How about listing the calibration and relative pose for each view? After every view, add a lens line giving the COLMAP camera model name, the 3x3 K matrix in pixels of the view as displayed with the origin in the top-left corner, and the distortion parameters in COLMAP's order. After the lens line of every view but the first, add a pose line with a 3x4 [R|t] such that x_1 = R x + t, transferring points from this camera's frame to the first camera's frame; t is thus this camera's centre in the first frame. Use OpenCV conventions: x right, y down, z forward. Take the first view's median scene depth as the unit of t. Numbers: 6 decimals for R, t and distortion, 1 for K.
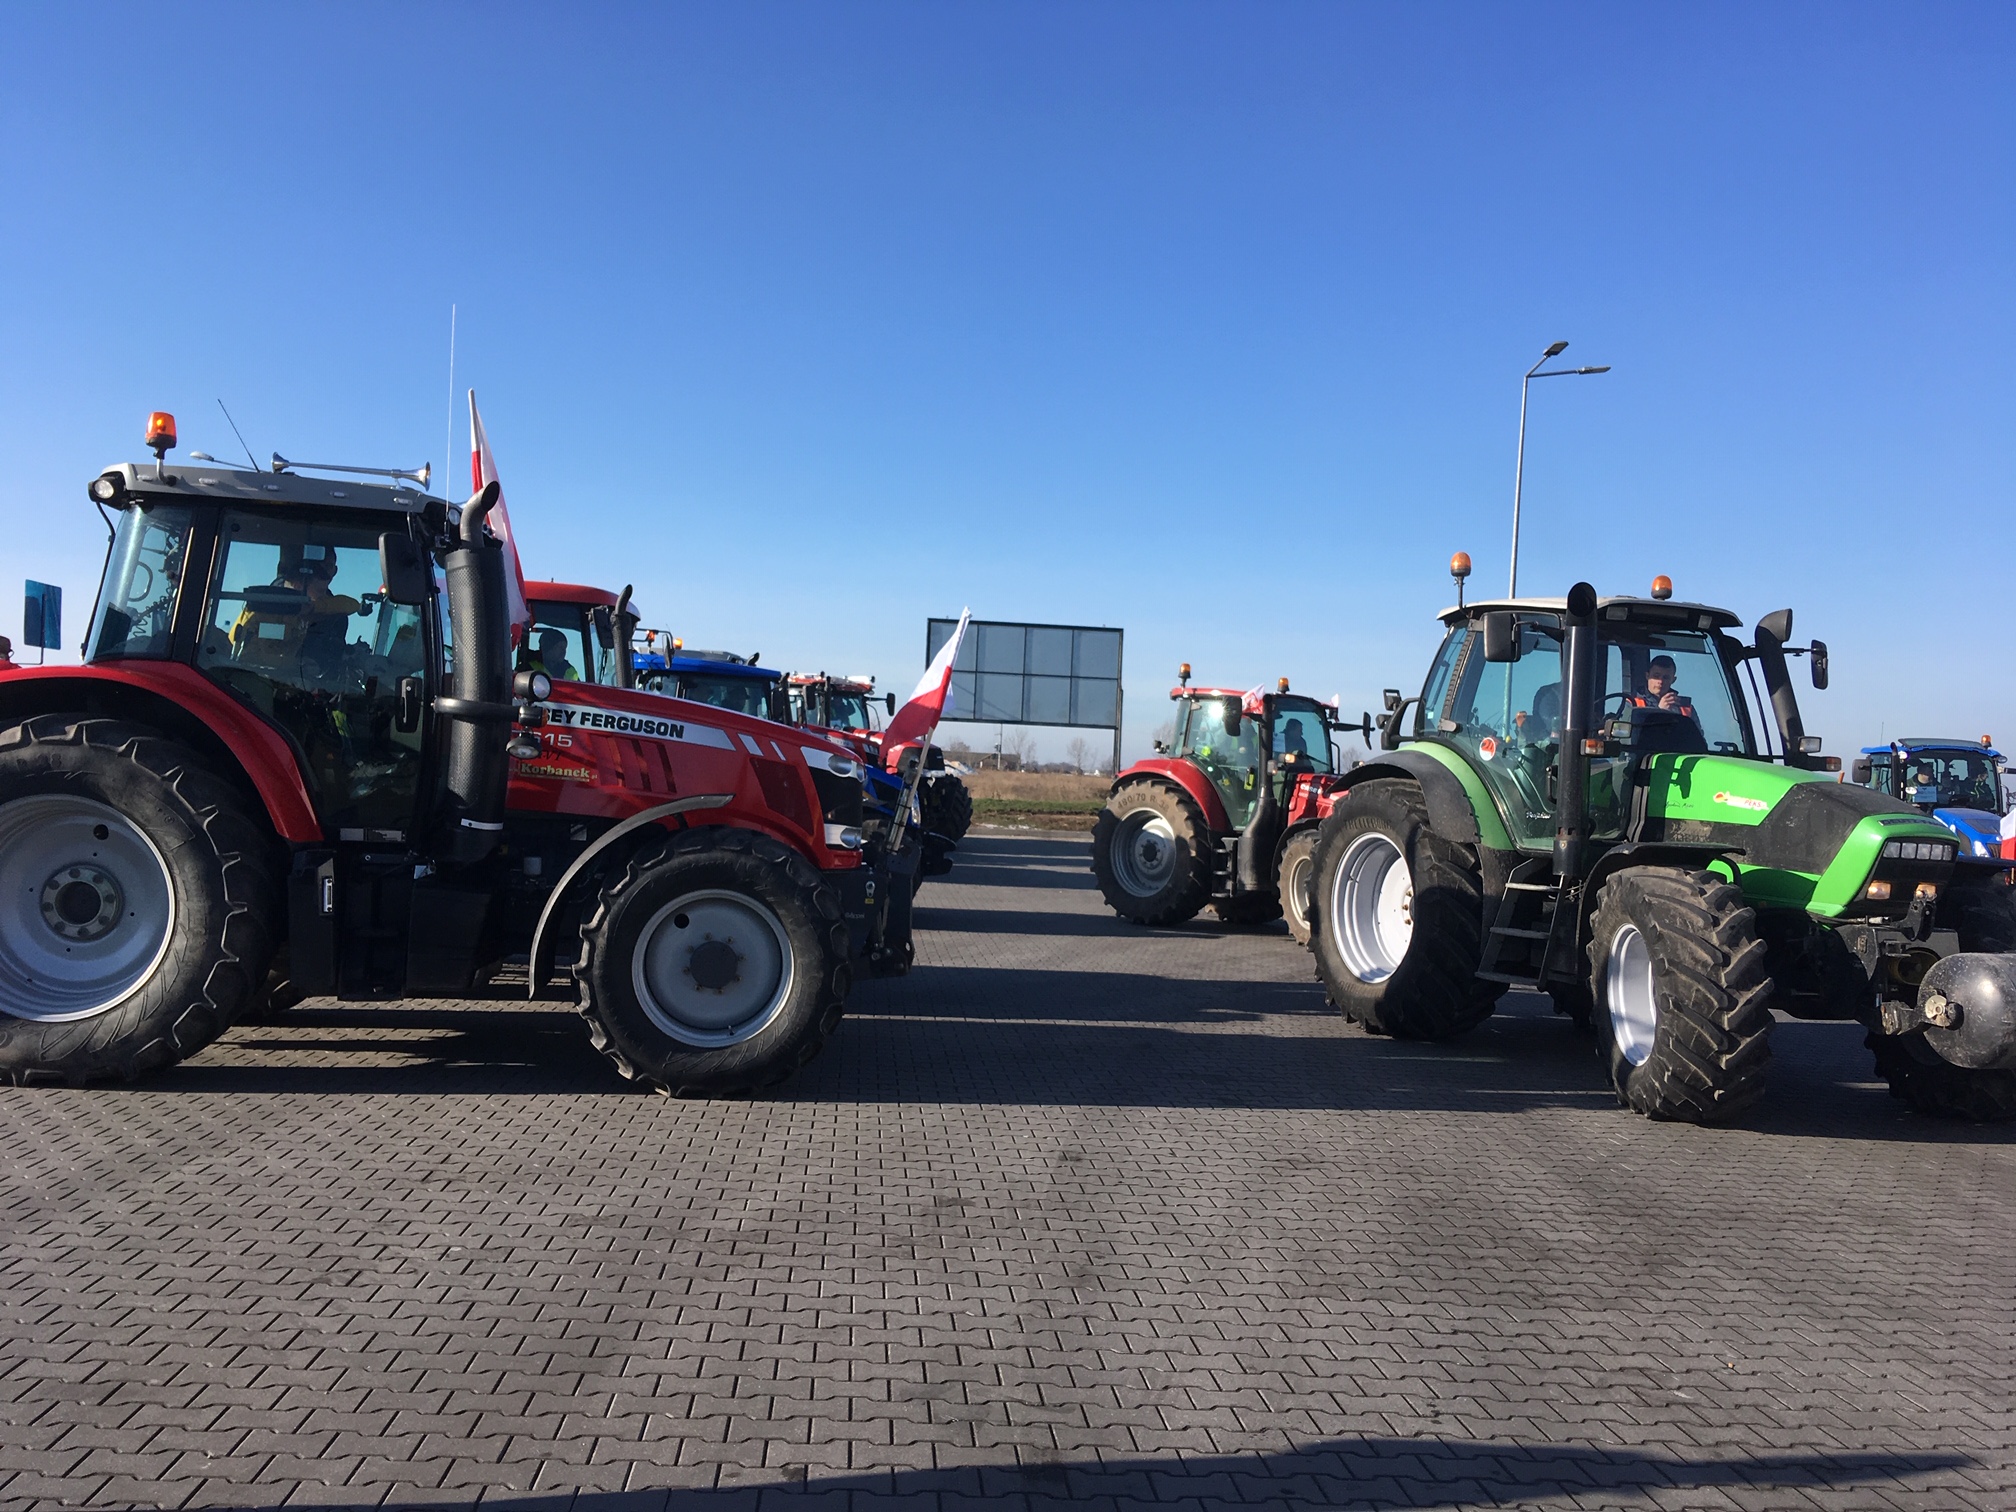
lens RADIAL K [[1705.0, 0, 1006.9], [0, 1705.0, 755.8], [0, 0, 1]] dist [0.003510, 0.000979]
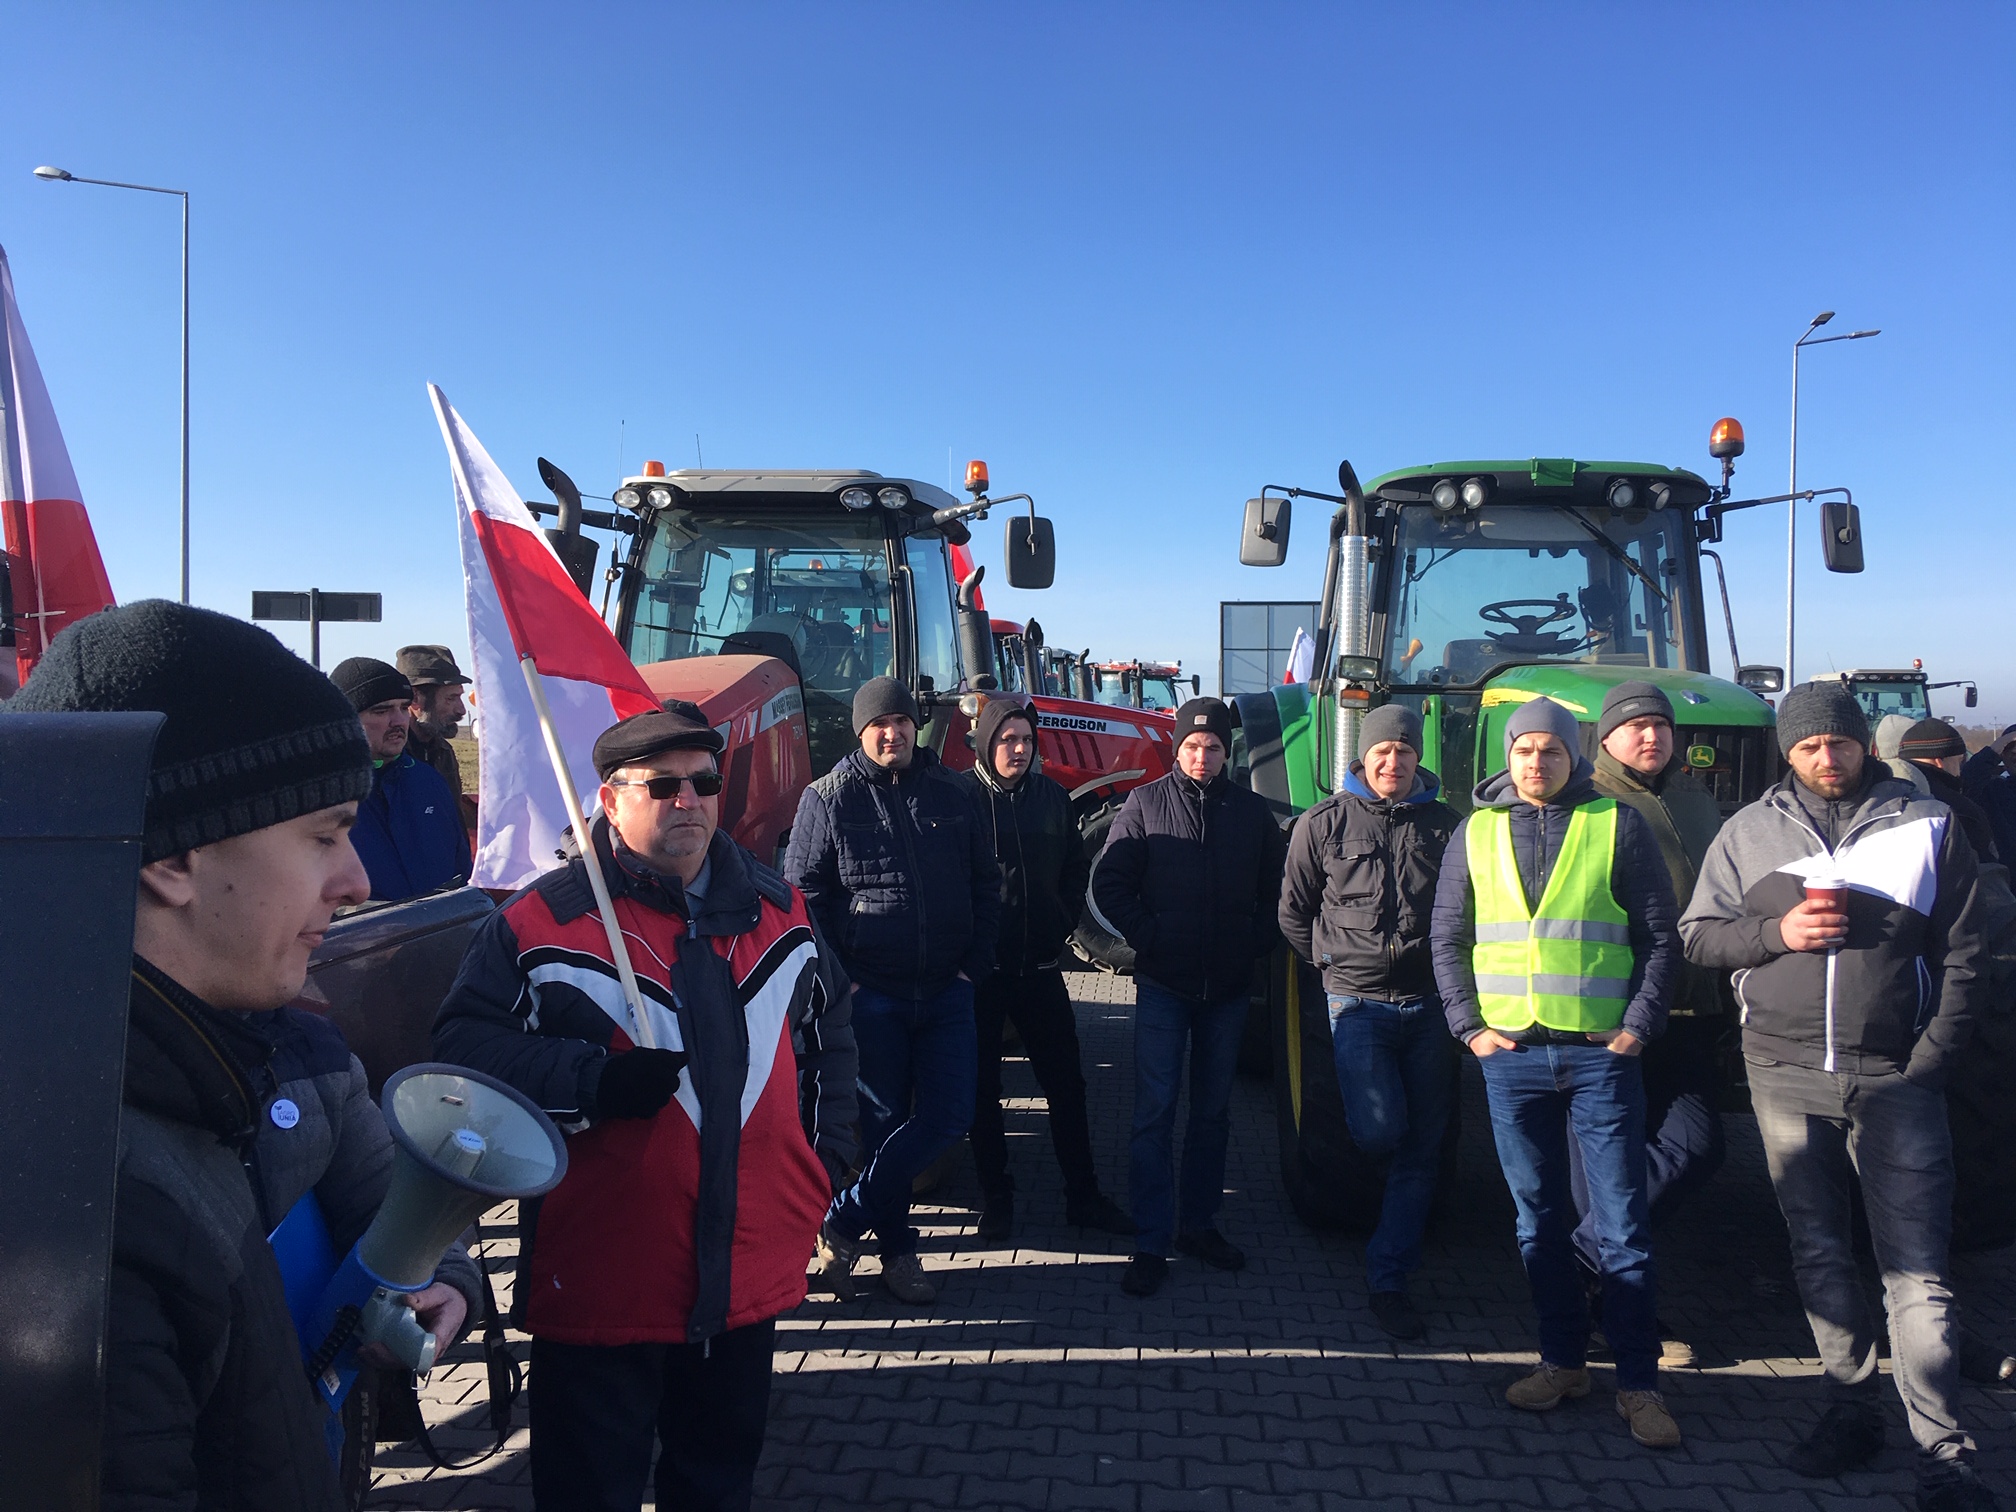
lens RADIAL K [[1705.0, 0, 1008.7], [0, 1705.0, 758.6], [0, 0, 1]] dist [0.003510, 0.000979]
pose [[0.985901, -0.036411, -0.163322, -0.009655], [0.039184, 0.999137, 0.013786, -0.002754], [0.162679, -0.019992, 0.986477, -0.120092]]
